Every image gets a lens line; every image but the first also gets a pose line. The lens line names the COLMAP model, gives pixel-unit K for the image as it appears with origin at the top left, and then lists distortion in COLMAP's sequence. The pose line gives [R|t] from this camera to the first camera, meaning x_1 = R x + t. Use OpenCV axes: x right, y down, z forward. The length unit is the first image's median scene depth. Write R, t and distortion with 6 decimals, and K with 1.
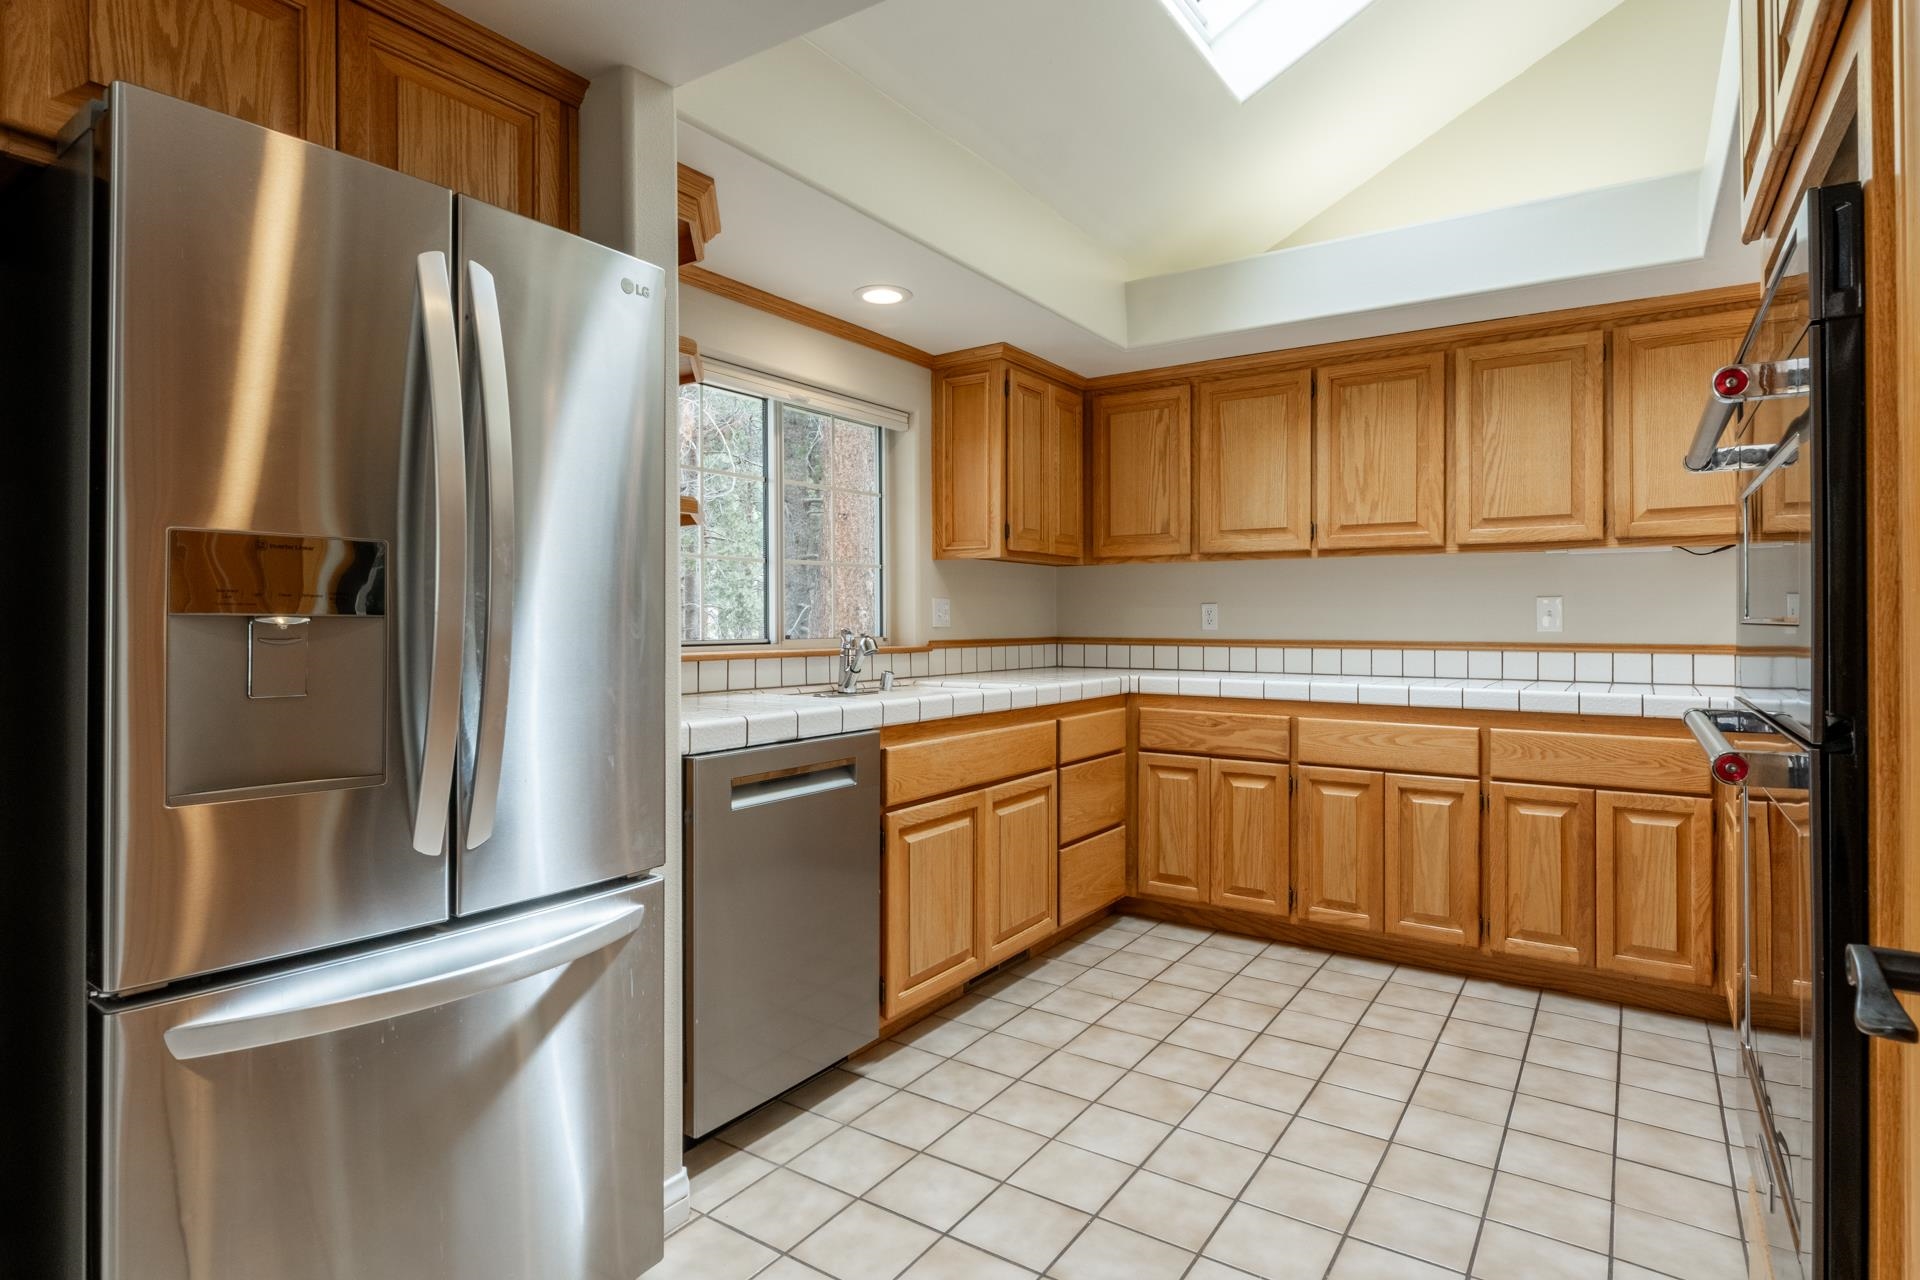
lens RADIAL K [[1023.9, 0, 958.5], [0, 1023.9, 620.4], [0, 0, 1]] dist [-0.001110, -0.000832]
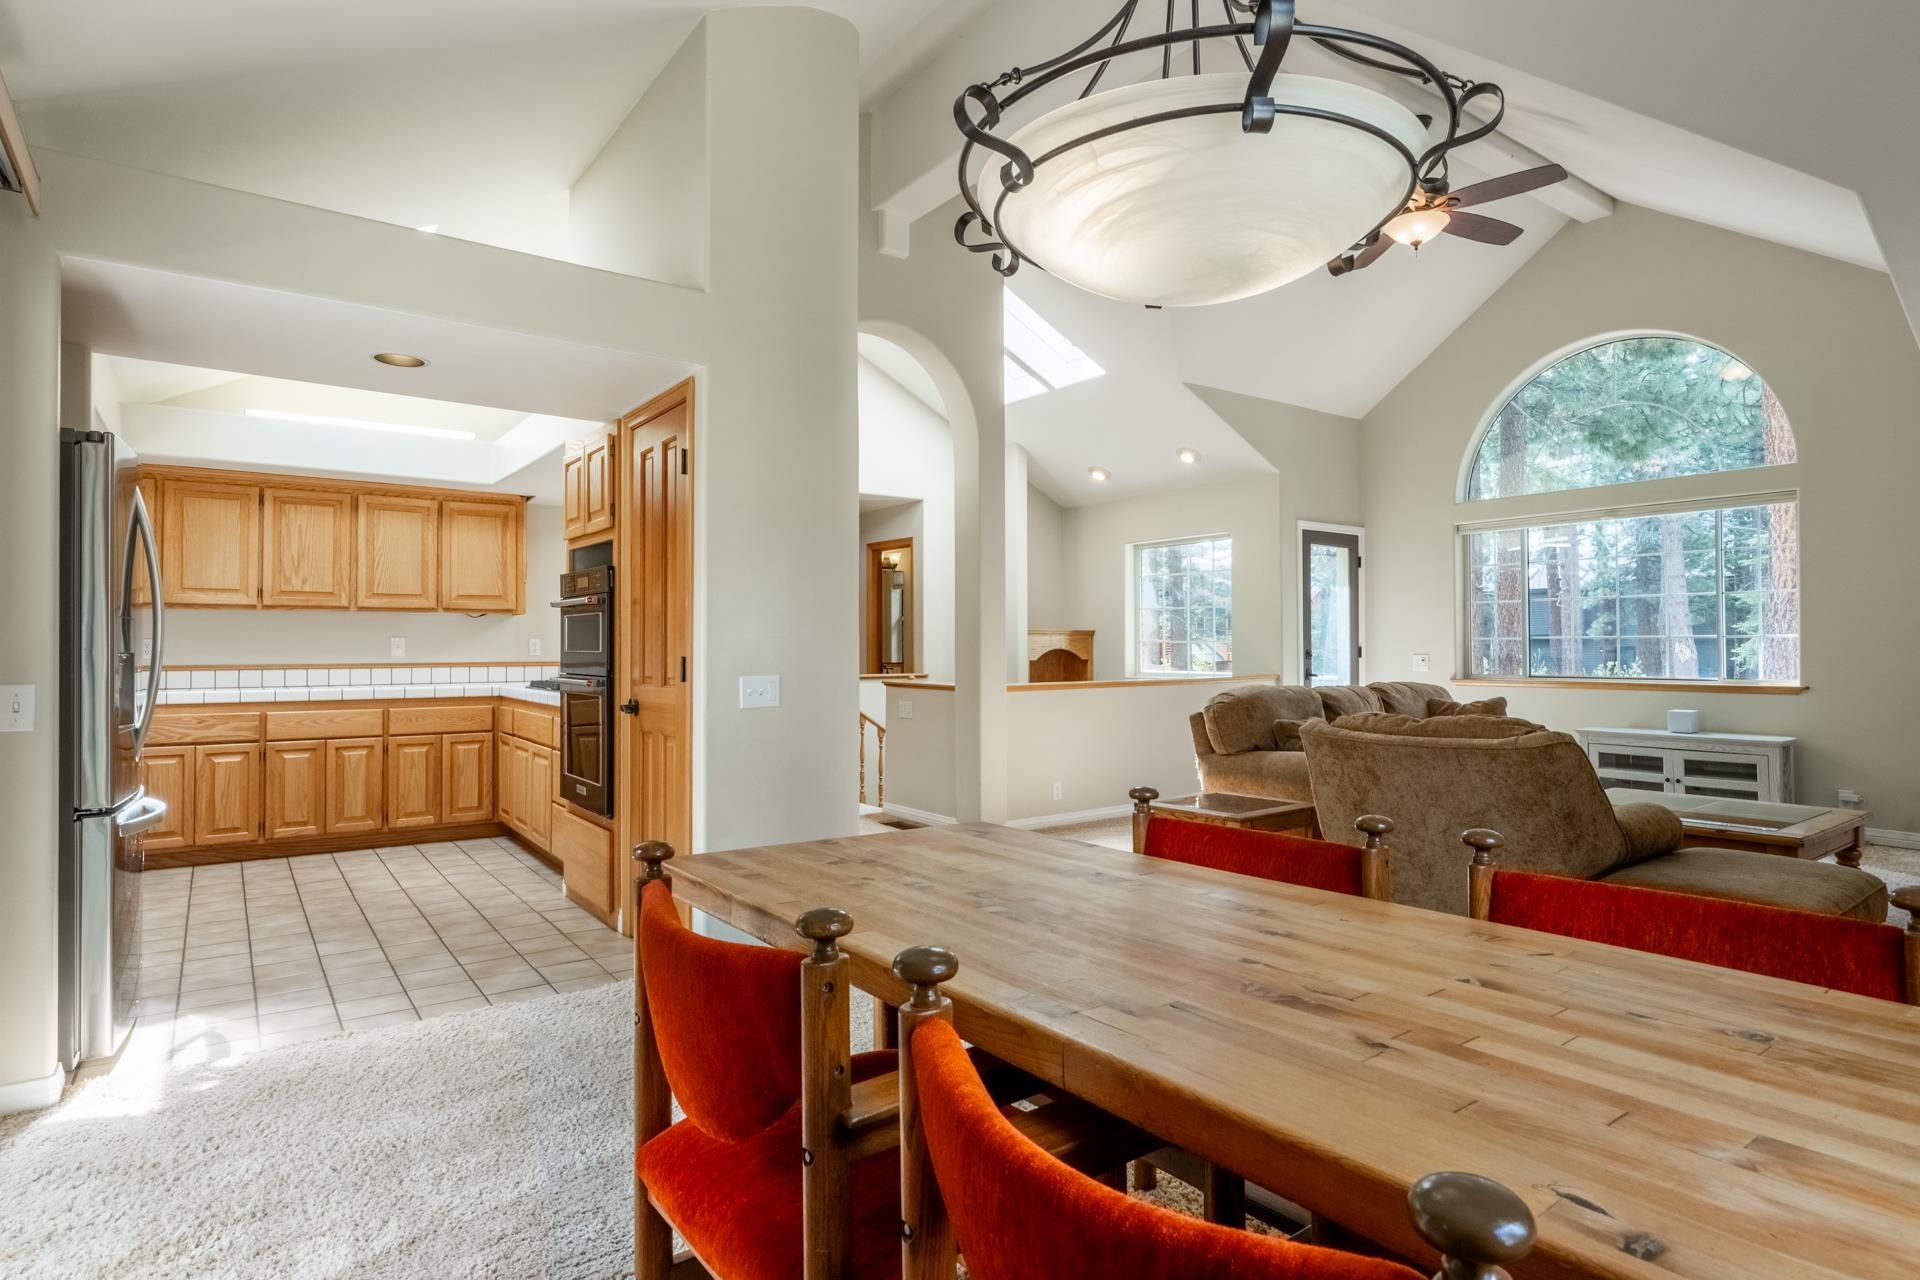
lens RADIAL K [[1023.9, 0, 958.2], [0, 1023.9, 627.0], [0, 0, 1]] dist [-0.001110, -0.000832]
pose [[0.350647, 0.011879, 0.936433, -0.784437], [-0.002967, 0.999929, -0.011574, -0.022790], [-0.936503, 0.001280, 0.350657, -0.566303]]
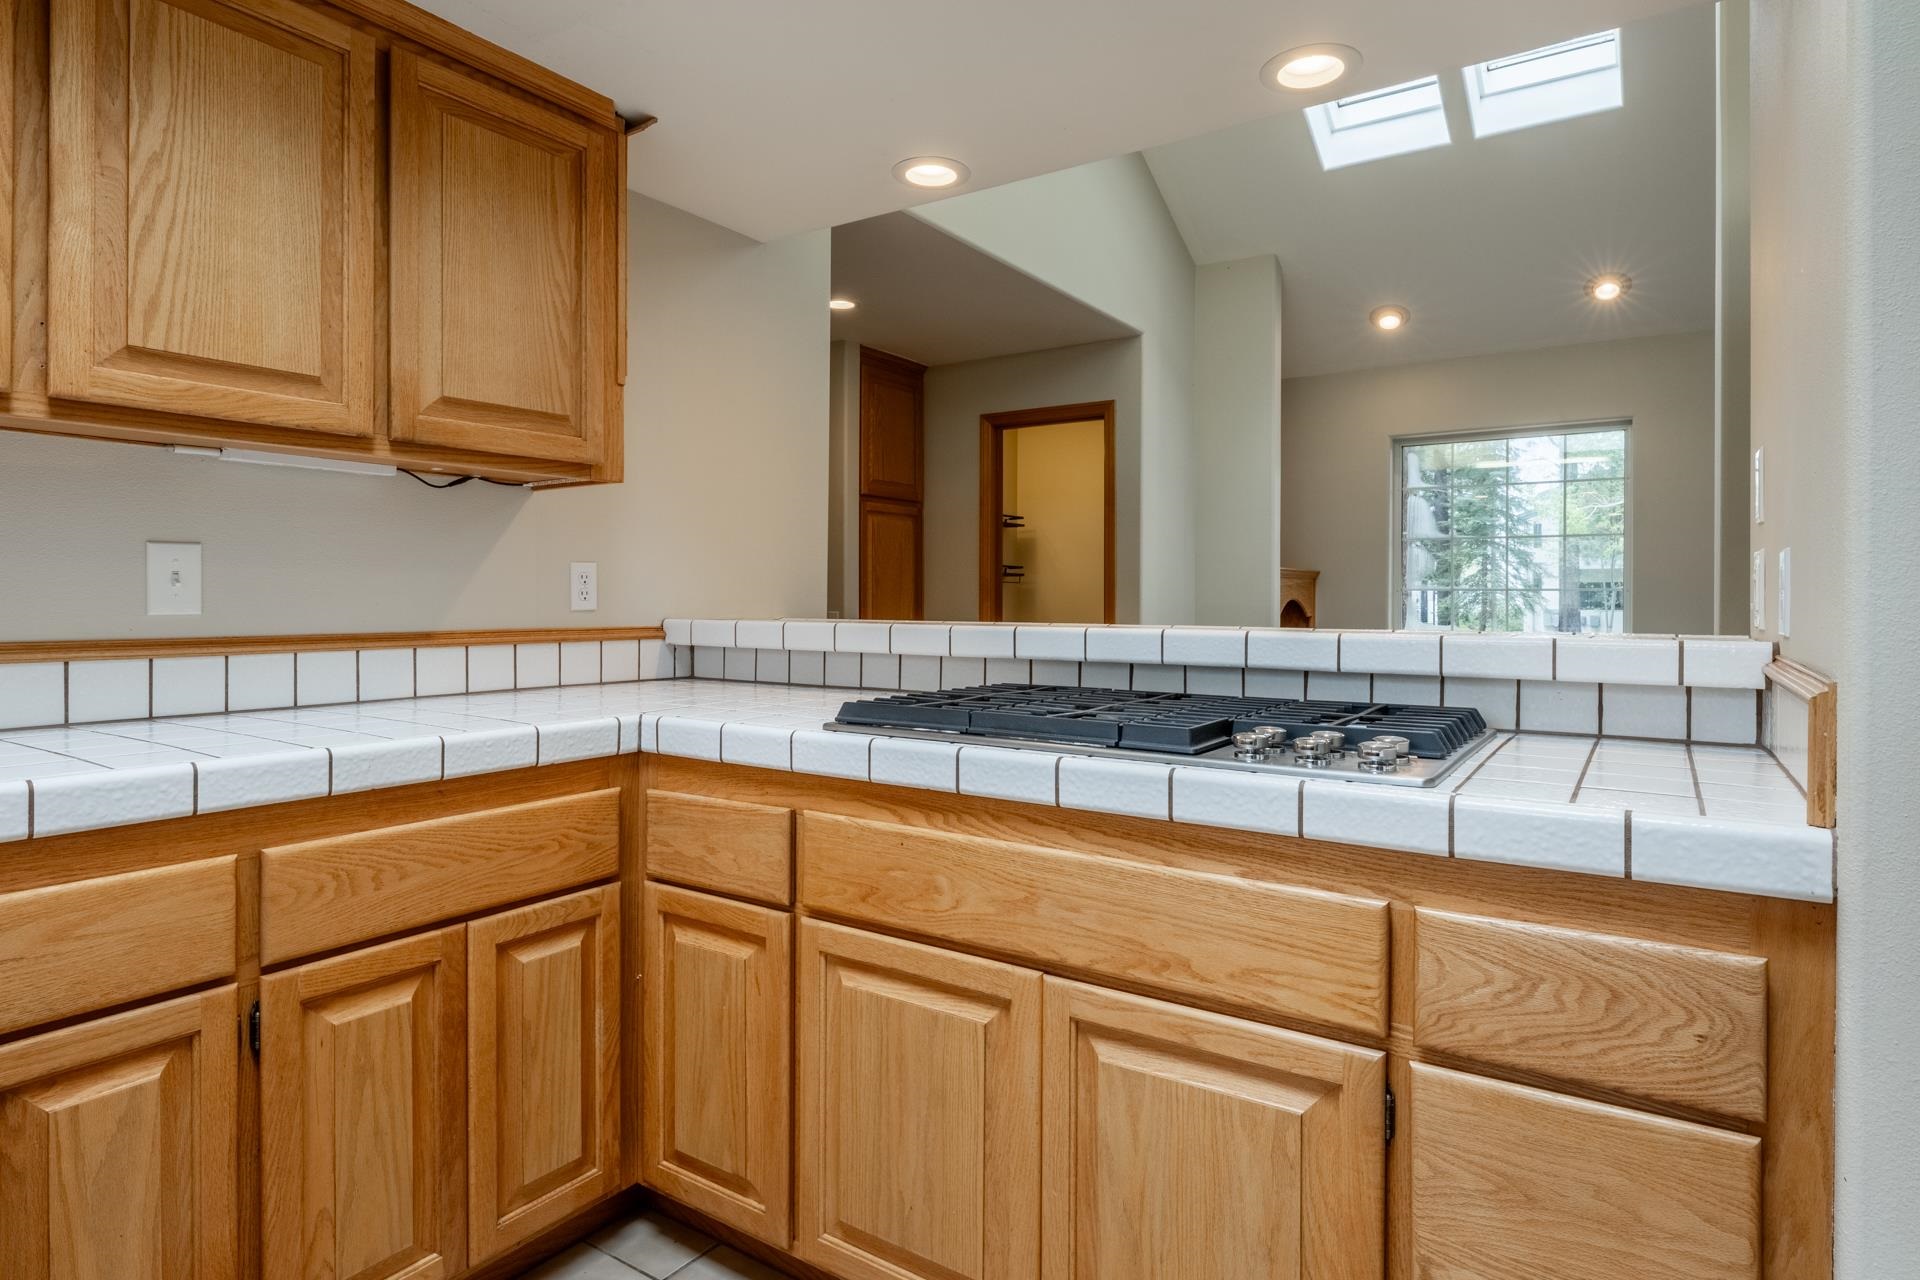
lens RADIAL K [[1042.7, 0, 935.7], [0, 1042.7, 603.6], [0, 0, 1]] dist [0.003671, 0.000732]
pose [[0.015191, -0.008838, 0.999846, 0.089108], [-0.010338, 0.999906, 0.008995, -0.001597], [-0.999831, -0.010473, 0.015099, 0.654206]]
